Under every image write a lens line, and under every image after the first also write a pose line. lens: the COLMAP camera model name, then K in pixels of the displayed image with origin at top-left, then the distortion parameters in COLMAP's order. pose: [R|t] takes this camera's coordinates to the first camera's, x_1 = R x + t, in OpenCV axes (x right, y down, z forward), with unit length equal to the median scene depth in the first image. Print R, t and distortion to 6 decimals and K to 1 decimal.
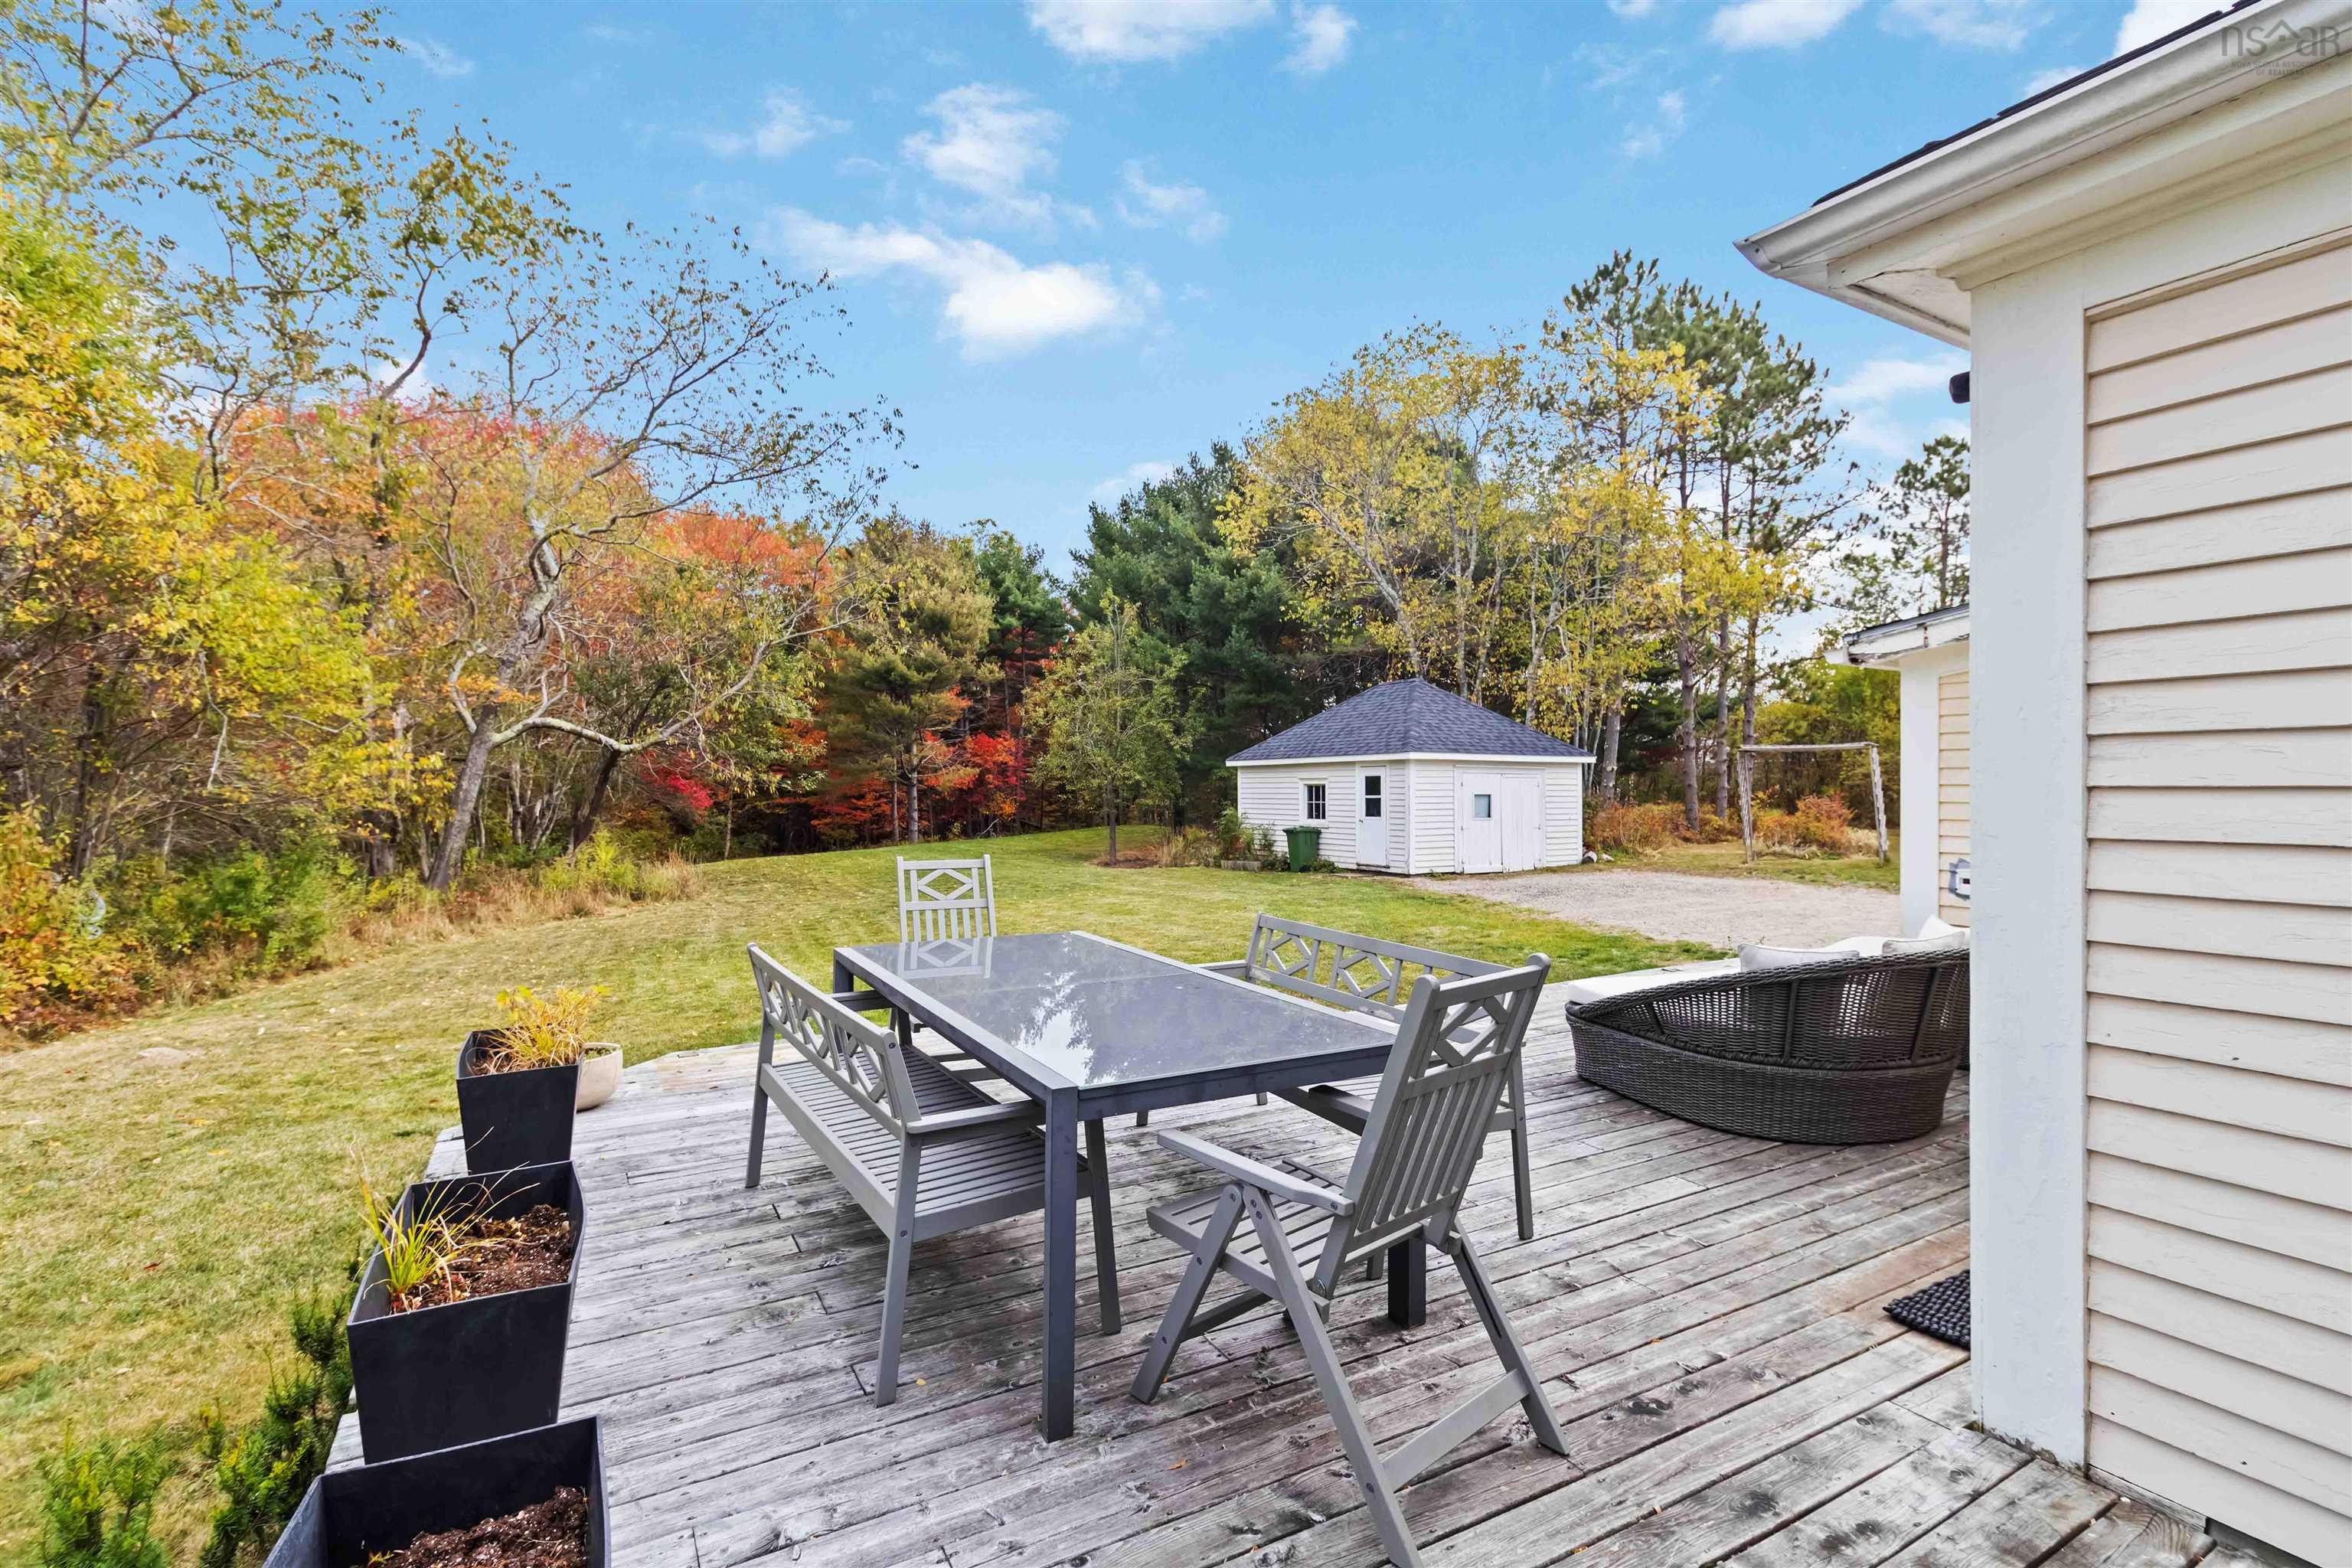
lens RADIAL K [[1103.0, 0, 1175.4], [0, 1103.0, 815.7], [0, 0, 1]] dist [0.009583, 0.000001]
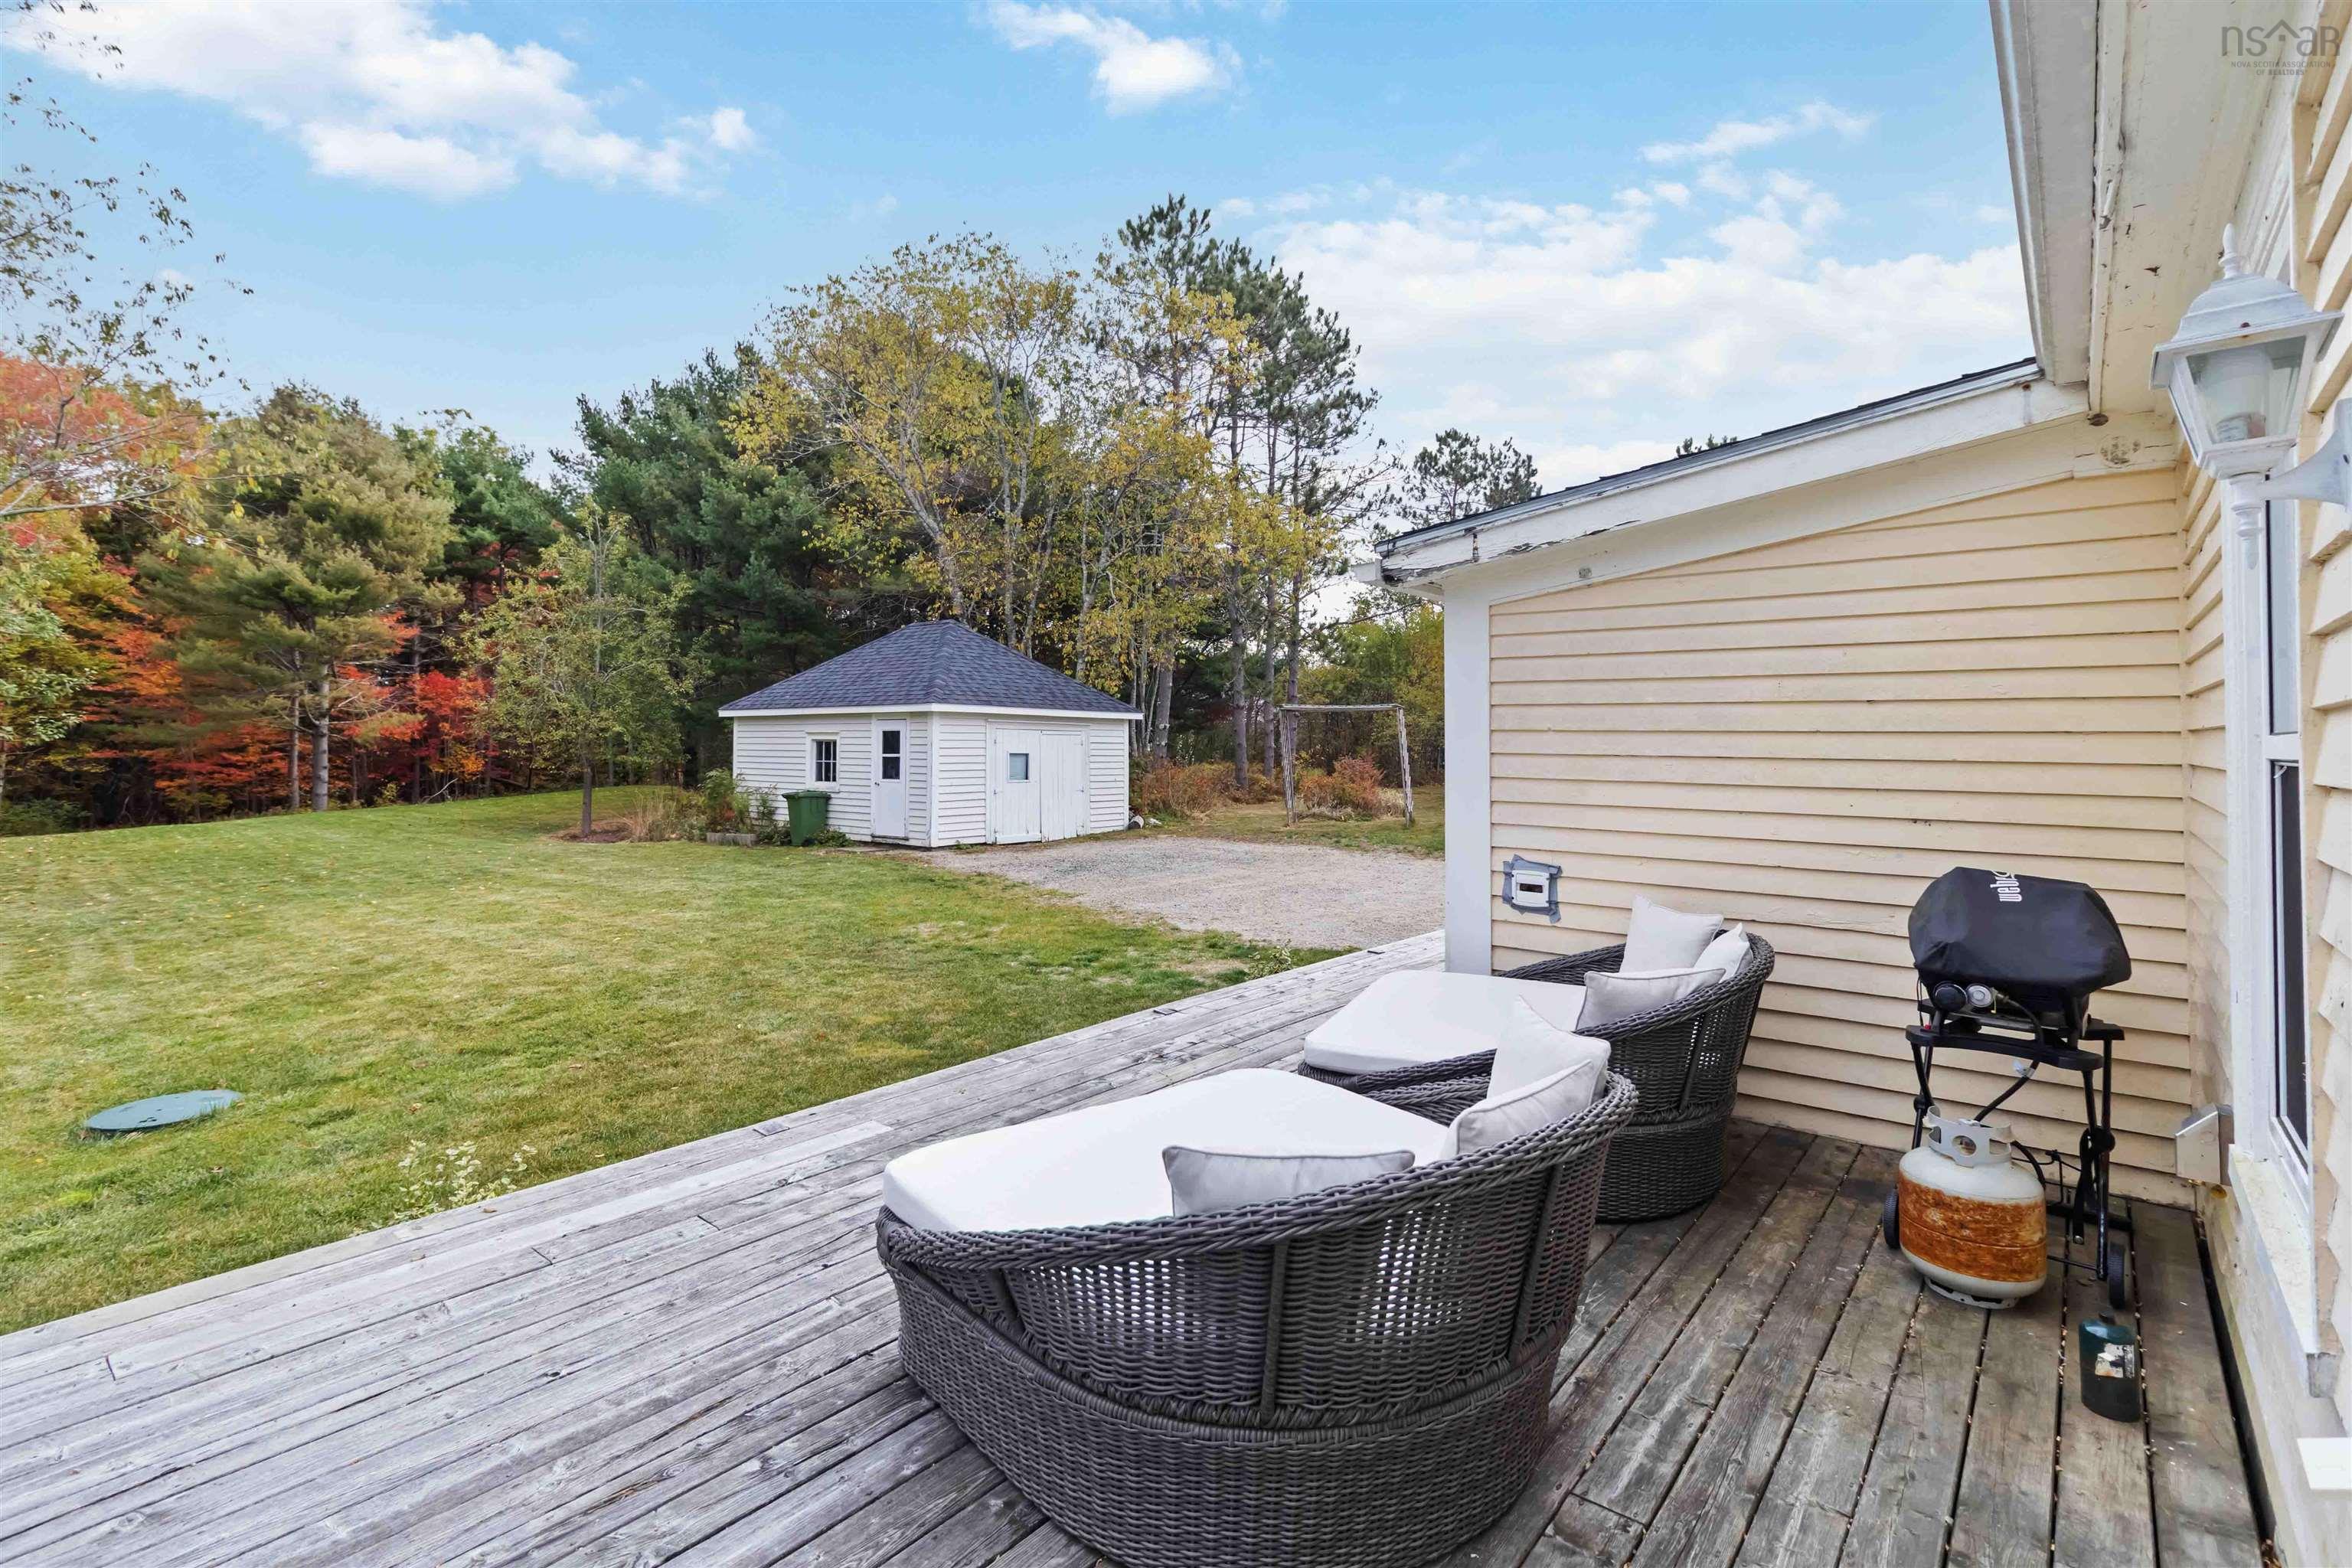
lens RADIAL K [[1103.0, 0, 1163.9], [0, 1103.0, 762.7], [0, 0, 1]] dist [0.009583, 0.000001]
pose [[0.937594, 0.002657, 0.347721, 0.056983], [-0.000210, 0.999975, -0.007074, -0.004068], [-0.347731, 0.006560, 0.937571, 0.095286]]
